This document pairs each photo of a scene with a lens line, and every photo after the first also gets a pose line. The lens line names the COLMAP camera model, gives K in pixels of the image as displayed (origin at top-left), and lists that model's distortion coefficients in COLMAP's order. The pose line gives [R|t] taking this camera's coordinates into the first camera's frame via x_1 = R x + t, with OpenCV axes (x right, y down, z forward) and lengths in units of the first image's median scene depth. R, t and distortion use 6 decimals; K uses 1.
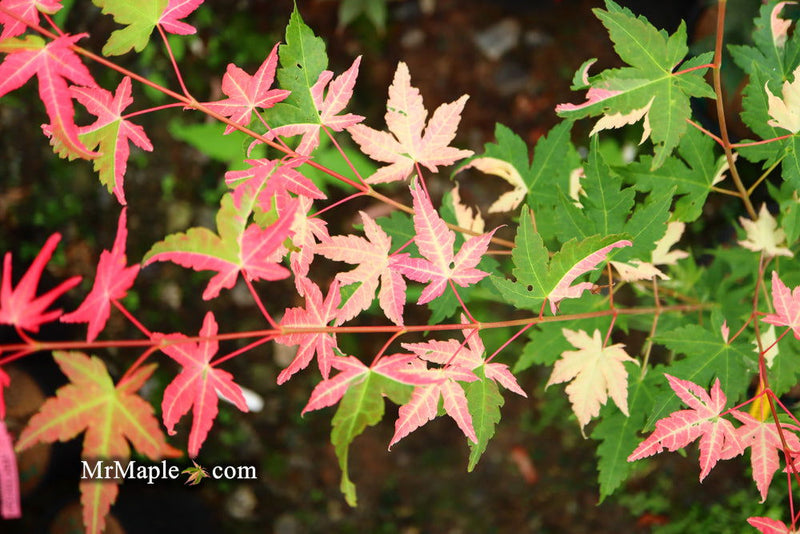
lens RADIAL K [[937.2, 0, 400.0], [0, 937.2, 267.0], [0, 0, 1]] dist [0.011604, 0.010909]
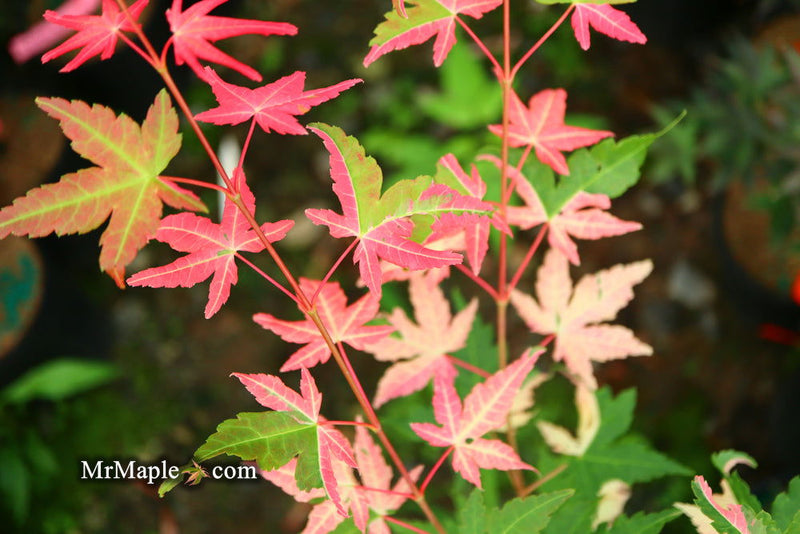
lens RADIAL K [[937.2, 0, 400.0], [0, 937.2, 267.0], [0, 0, 1]] dist [0.011604, 0.010909]
pose [[0.440061, 0.897923, -0.009002, -0.105741], [-0.897629, 0.440148, 0.023050, -0.033939], [0.024659, -0.002063, 0.999694, 0.153391]]
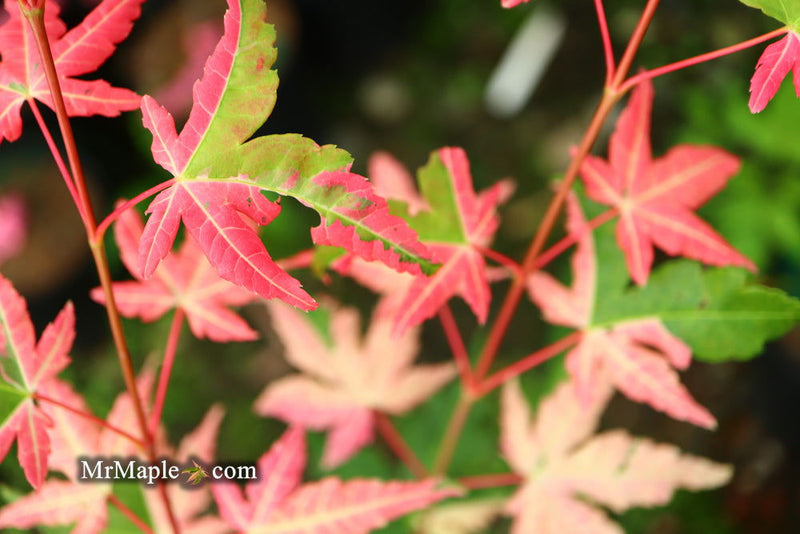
lens RADIAL K [[937.2, 0, 400.0], [0, 937.2, 267.0], [0, 0, 1]] dist [0.011604, 0.010909]
pose [[-0.115310, 0.993137, 0.019545, -0.126896], [-0.944608, -0.115720, 0.307122, -0.226643], [0.307276, 0.016952, 0.951469, 0.495984]]
